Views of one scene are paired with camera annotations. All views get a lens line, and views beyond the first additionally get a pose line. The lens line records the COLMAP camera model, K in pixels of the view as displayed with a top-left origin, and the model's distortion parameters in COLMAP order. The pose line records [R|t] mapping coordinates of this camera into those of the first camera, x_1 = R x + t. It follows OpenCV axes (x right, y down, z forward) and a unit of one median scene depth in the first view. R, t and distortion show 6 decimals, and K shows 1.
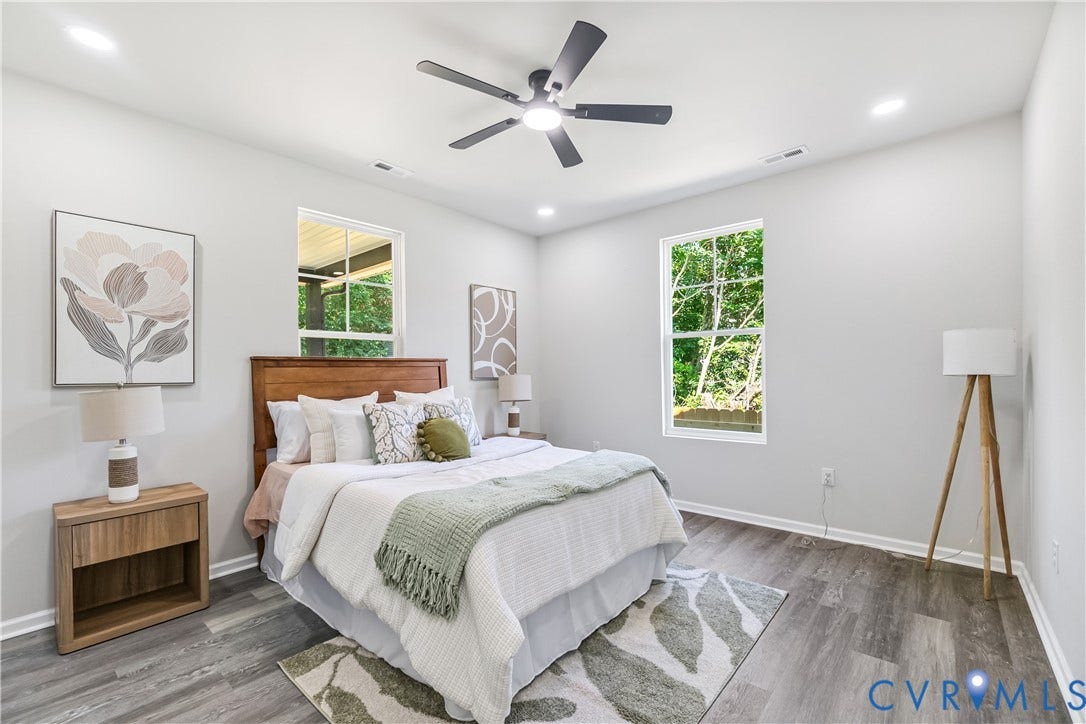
lens RADIAL K [[438.6, 0, 540.7], [0, 438.6, 368.5], [0, 0, 1]] dist [-0.001747, 0.000009]
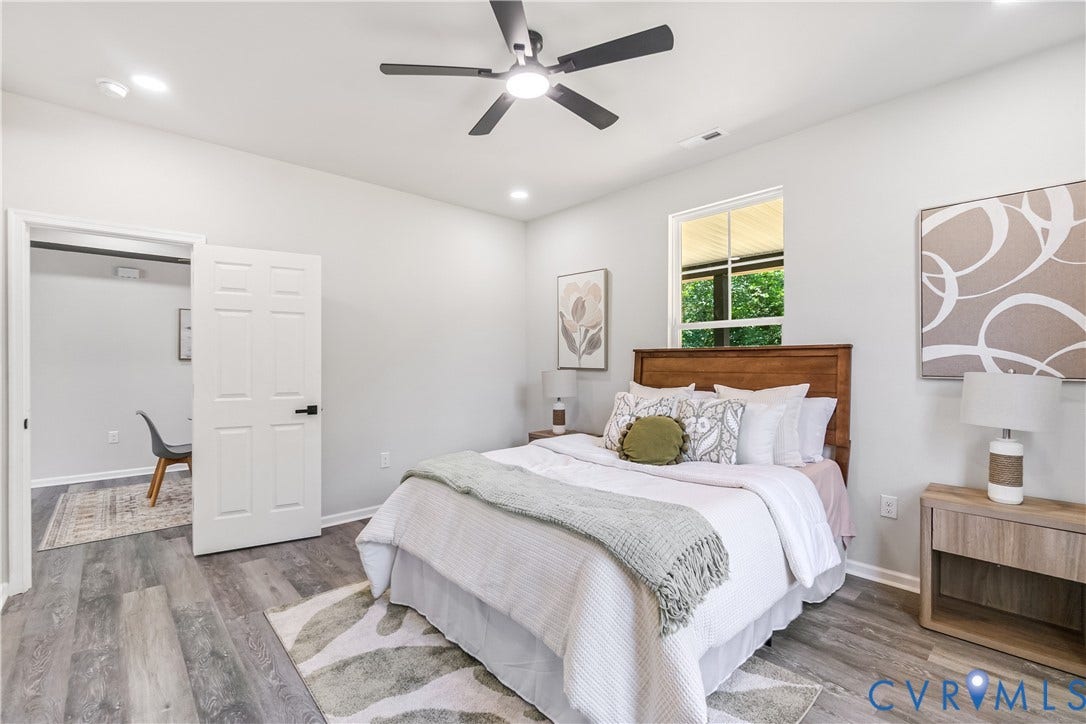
lens RADIAL K [[475.3, 0, 538.2], [0, 475.3, 351.6], [0, 0, 1]] dist [0.000326, -0.000059]
pose [[-0.086236, -0.012326, -0.996198, 0.662739], [0.003782, 0.999912, -0.012700, -0.004790], [0.996268, -0.004862, -0.086182, 0.745500]]
